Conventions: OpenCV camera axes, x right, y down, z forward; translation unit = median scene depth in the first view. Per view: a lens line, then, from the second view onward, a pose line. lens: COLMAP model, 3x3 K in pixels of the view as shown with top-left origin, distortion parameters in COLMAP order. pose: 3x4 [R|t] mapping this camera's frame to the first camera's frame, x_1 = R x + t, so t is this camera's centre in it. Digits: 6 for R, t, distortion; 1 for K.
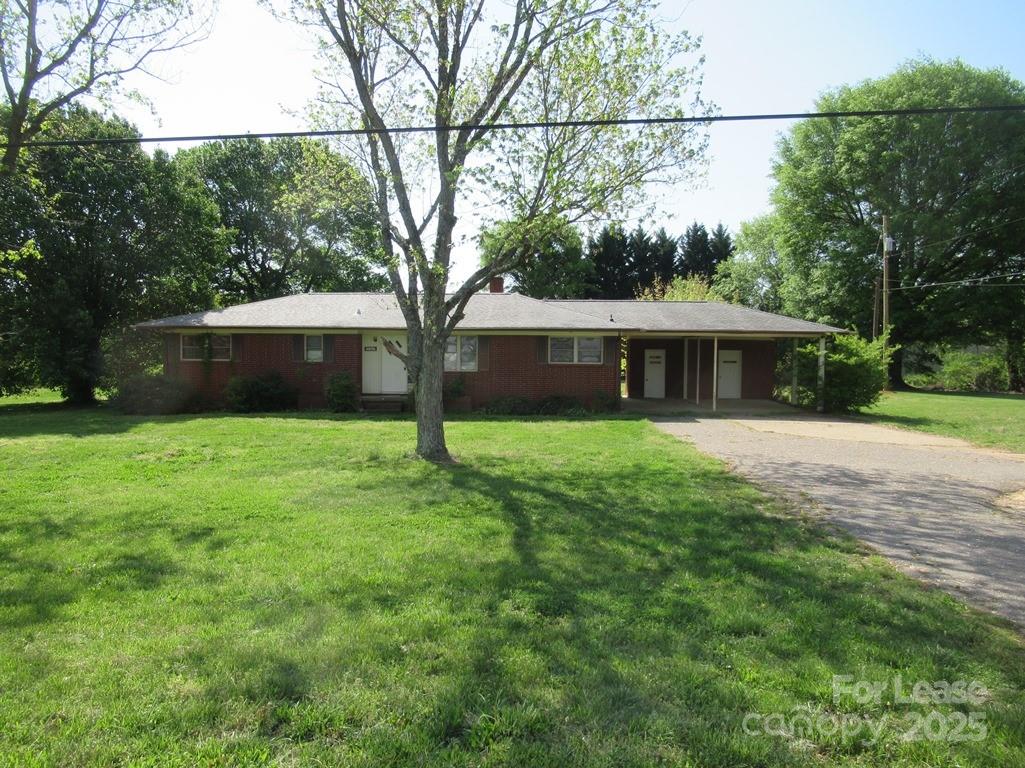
lens RADIAL K [[763.7, 0, 512.5], [0, 763.7, 384.0], [0, 0, 1]] dist [-0.003229, -0.001525]
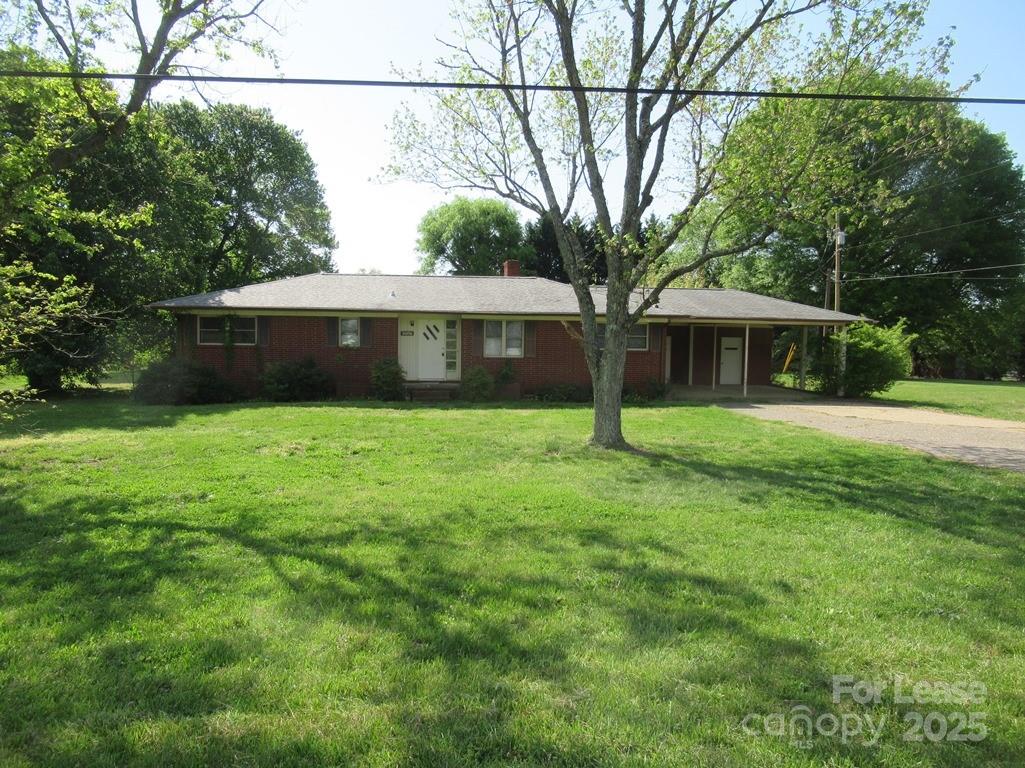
lens RADIAL K [[763.7, 0, 512.5], [0, 763.7, 384.0], [0, 0, 1]] dist [-0.003229, -0.001525]
pose [[0.987334, -0.003460, 0.158618, -0.209469], [0.000650, 0.999842, 0.017763, 0.000021], [-0.158655, -0.017435, 0.987180, 0.043073]]
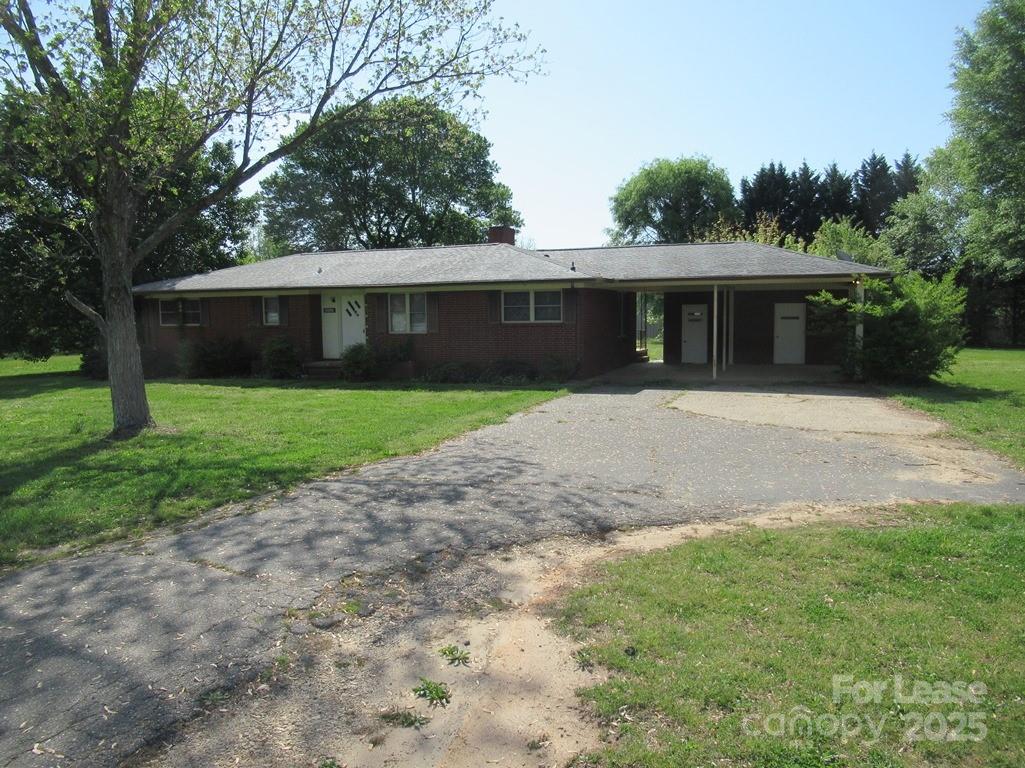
lens RADIAL K [[763.7, 0, 512.5], [0, 763.7, 384.0], [0, 0, 1]] dist [-0.003229, -0.001525]
pose [[0.953880, 0.006961, -0.300107, 0.307300], [0.006728, 0.998984, 0.044555, 0.003662], [0.300112, -0.044520, 0.952864, 0.183203]]
